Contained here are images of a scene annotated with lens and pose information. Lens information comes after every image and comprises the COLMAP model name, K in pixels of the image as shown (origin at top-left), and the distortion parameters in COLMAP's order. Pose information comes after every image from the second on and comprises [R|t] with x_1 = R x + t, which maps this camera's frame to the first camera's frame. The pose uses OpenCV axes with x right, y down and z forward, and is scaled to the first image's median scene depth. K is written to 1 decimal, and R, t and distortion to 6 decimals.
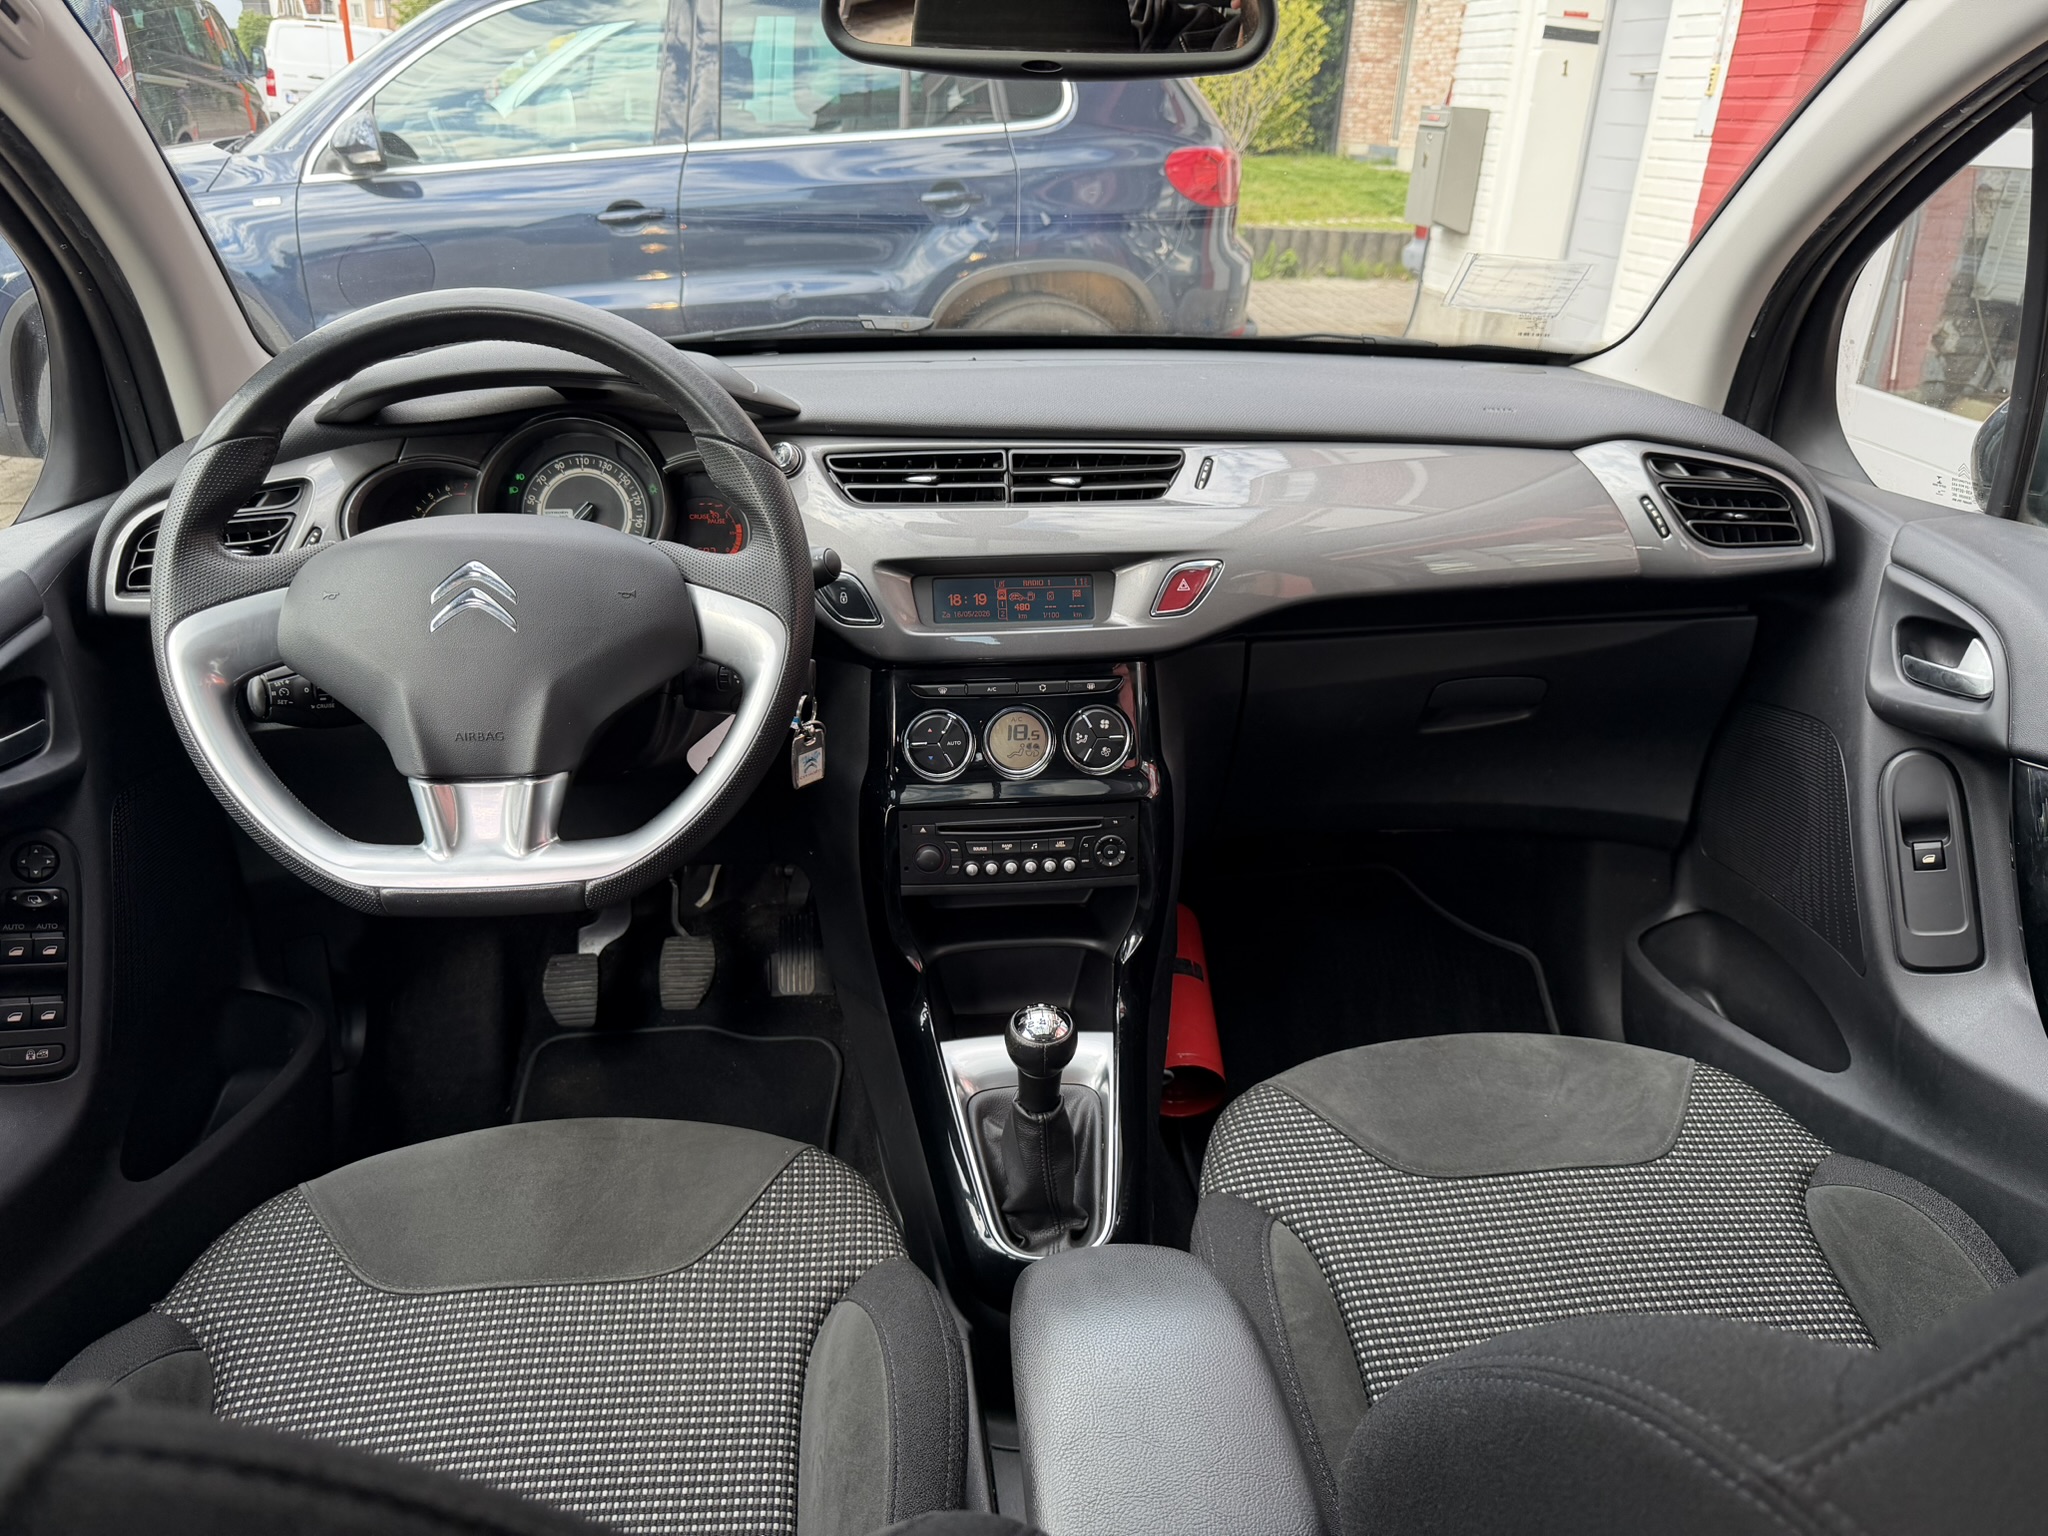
lens RADIAL K [[1451.4, 0, 1031.2], [0, 1451.4, 757.9], [0, 0, 1]] dist [0.043885, -0.054433]
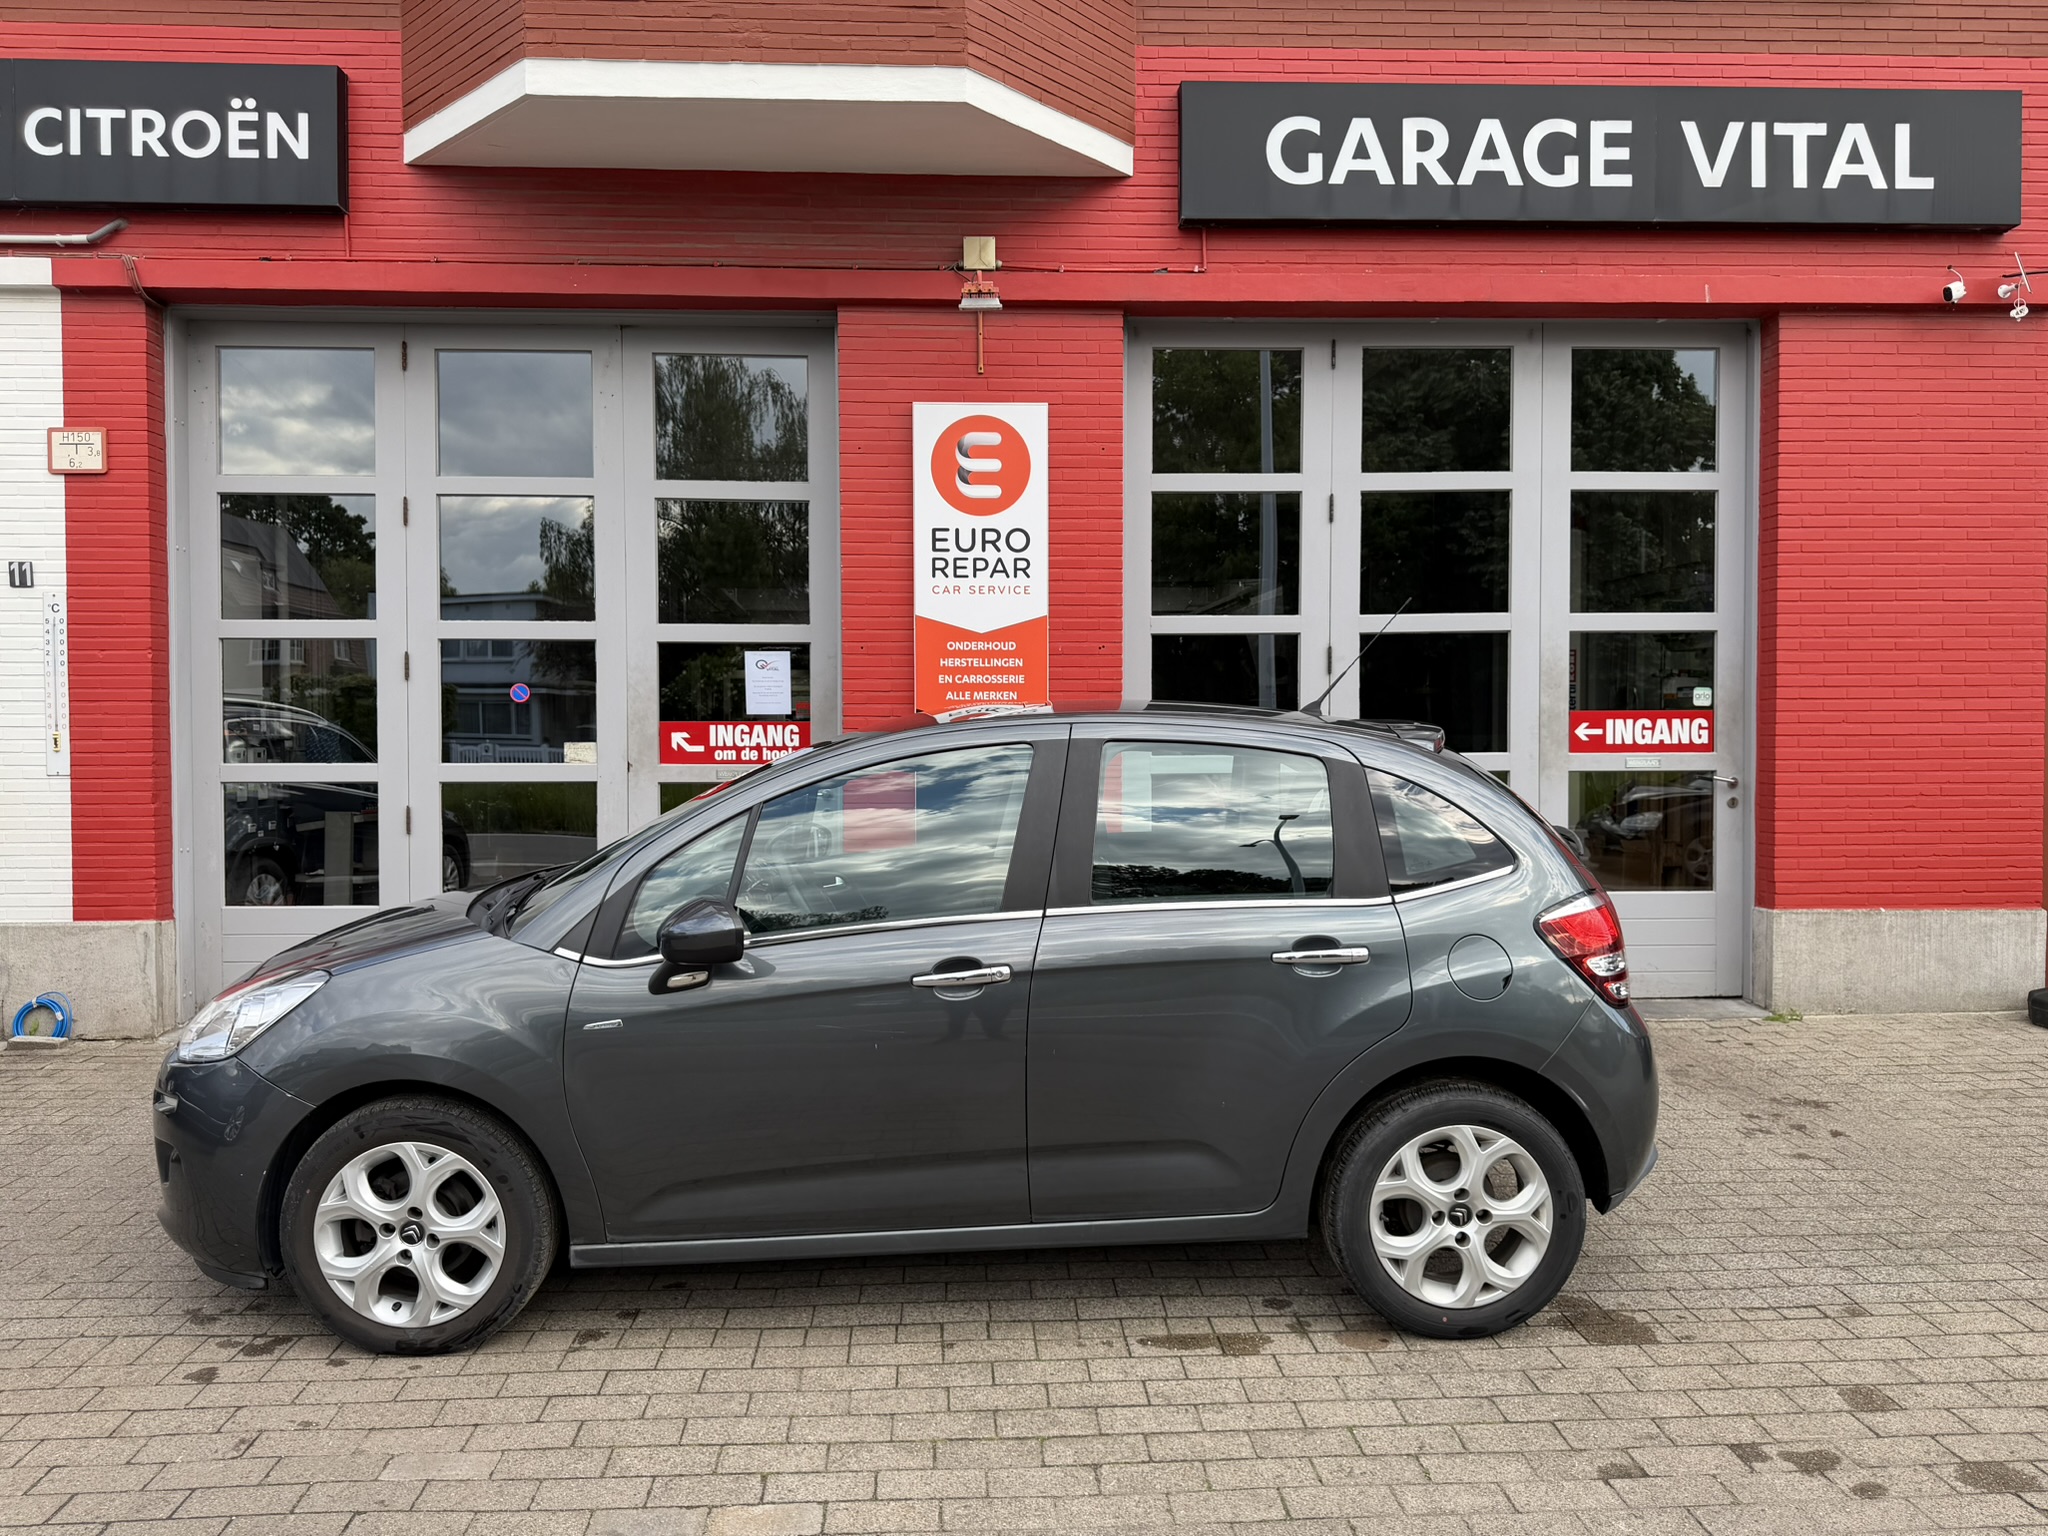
lens RADIAL K [[1451.4, 0, 1023.0], [0, 1451.4, 783.3], [0, 0, 1]] dist [0.043885, -0.054433]
pose [[0.070282, -0.079803, 0.994330, -3.695239], [0.413351, 0.909519, 0.043780, -0.300345], [-0.907855, 0.407930, 0.096909, -0.128703]]
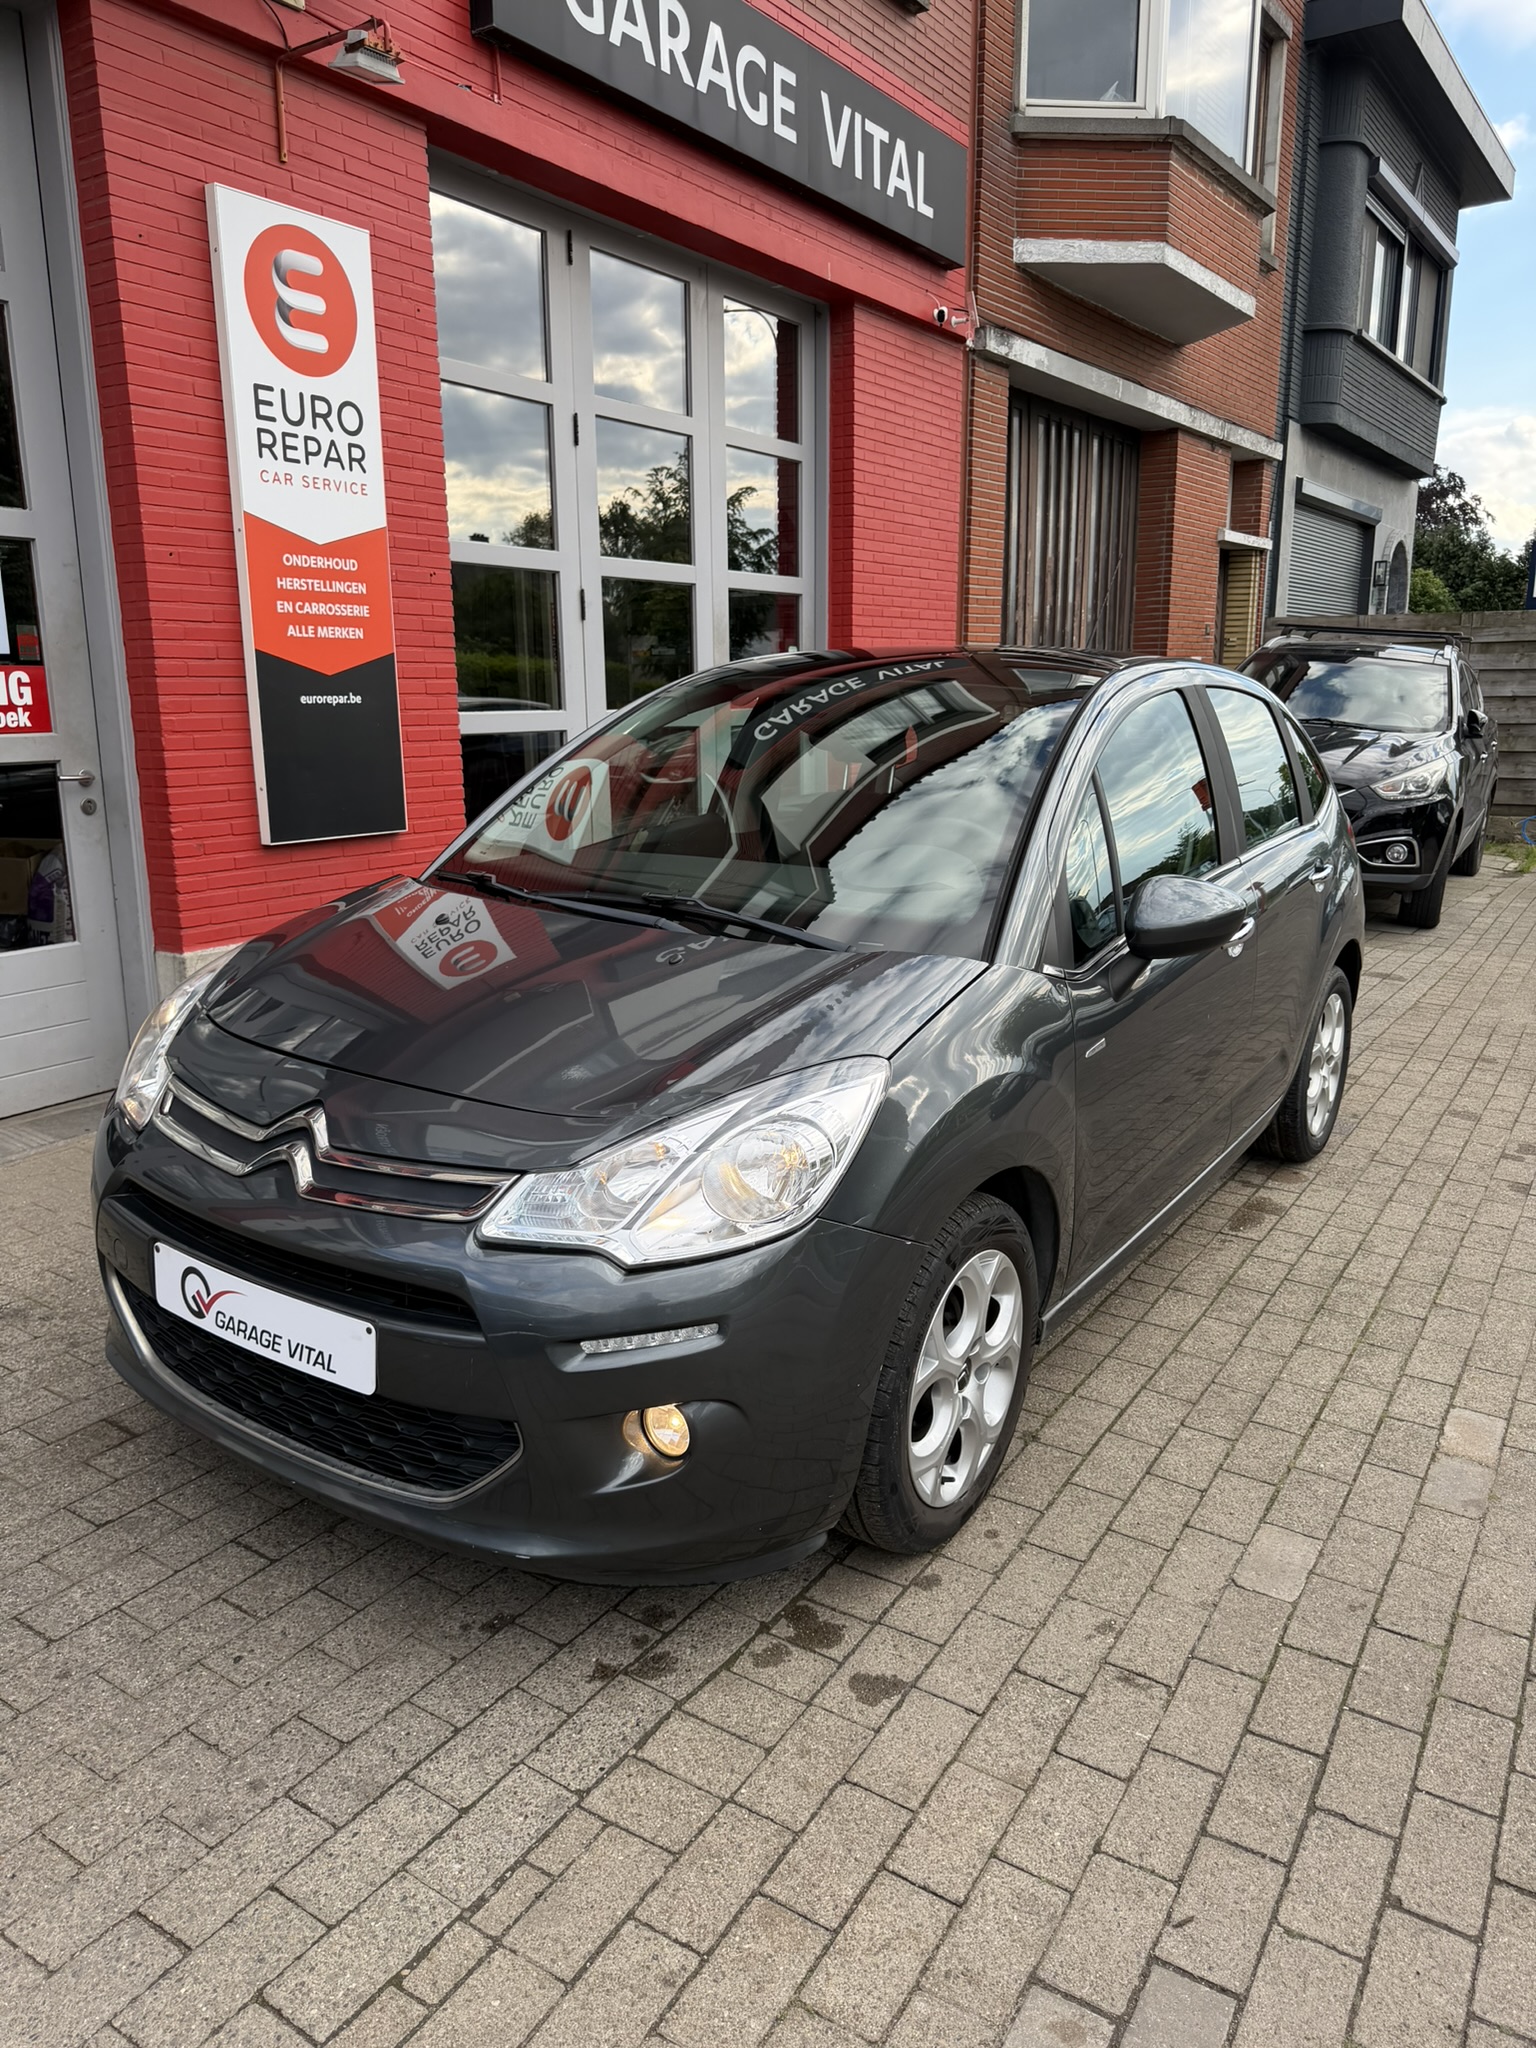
lens RADIAL K [[1451.4, 0, 777.9], [0, 1451.4, 1023.4], [0, 0, 1]] dist [0.043885, -0.054433]
pose [[-0.771357, -0.184508, 0.609069, -1.845014], [0.232107, 0.809563, 0.539197, -1.552367], [-0.592566, 0.557283, -0.581637, 2.898169]]
